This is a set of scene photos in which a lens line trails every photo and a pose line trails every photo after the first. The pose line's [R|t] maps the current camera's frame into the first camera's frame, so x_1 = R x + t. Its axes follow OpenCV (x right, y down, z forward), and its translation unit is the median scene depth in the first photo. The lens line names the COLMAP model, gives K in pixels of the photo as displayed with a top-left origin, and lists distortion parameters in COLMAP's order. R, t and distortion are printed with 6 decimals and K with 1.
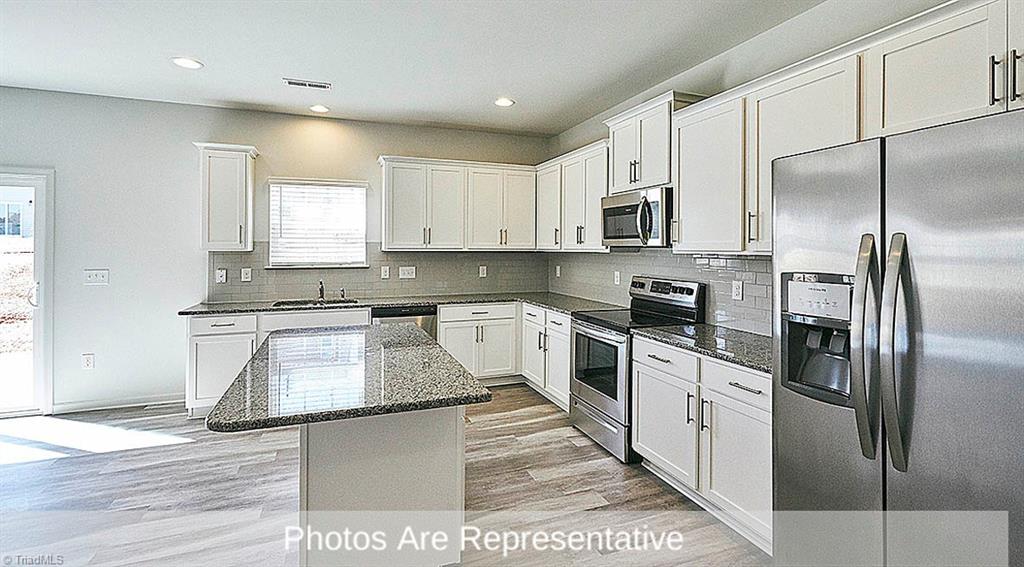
lens RADIAL K [[466.0, 0, 506.2], [0, 466.0, 241.6], [0, 0, 1]] dist [0.001115, 0.000099]
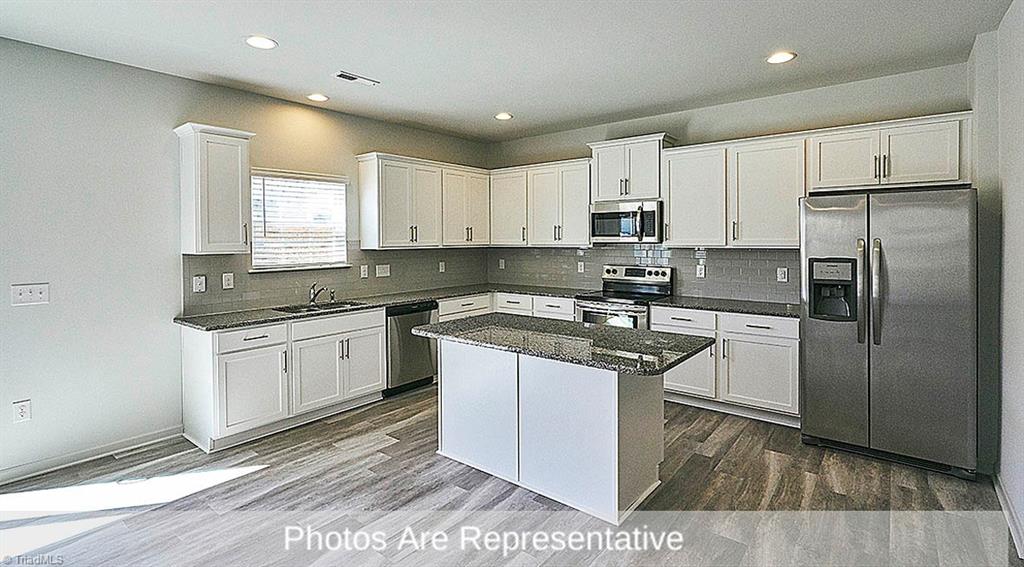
lens RADIAL K [[485.0, 0, 515.9], [0, 485.0, 242.1], [0, 0, 1]] dist [-0.000999, 0.000077]
pose [[0.859182, -0.013346, 0.511495, -0.631544], [0.003159, 0.999779, 0.020781, -0.019187], [-0.511660, -0.016239, 0.859035, -0.035239]]
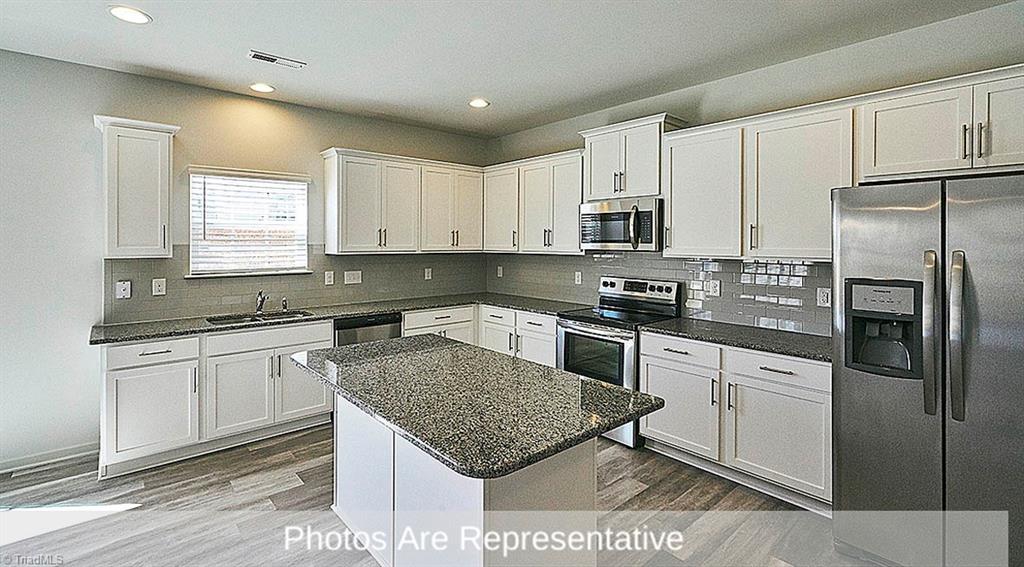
lens RADIAL K [[466.0, 0, 506.2], [0, 466.0, 241.6], [0, 0, 1]] dist [0.001115, 0.000099]
pose [[0.937609, -0.000900, 0.347691, -0.315974], [-0.003620, 0.999917, 0.012351, -0.020206], [-0.347673, -0.012839, 0.937528, 0.057288]]
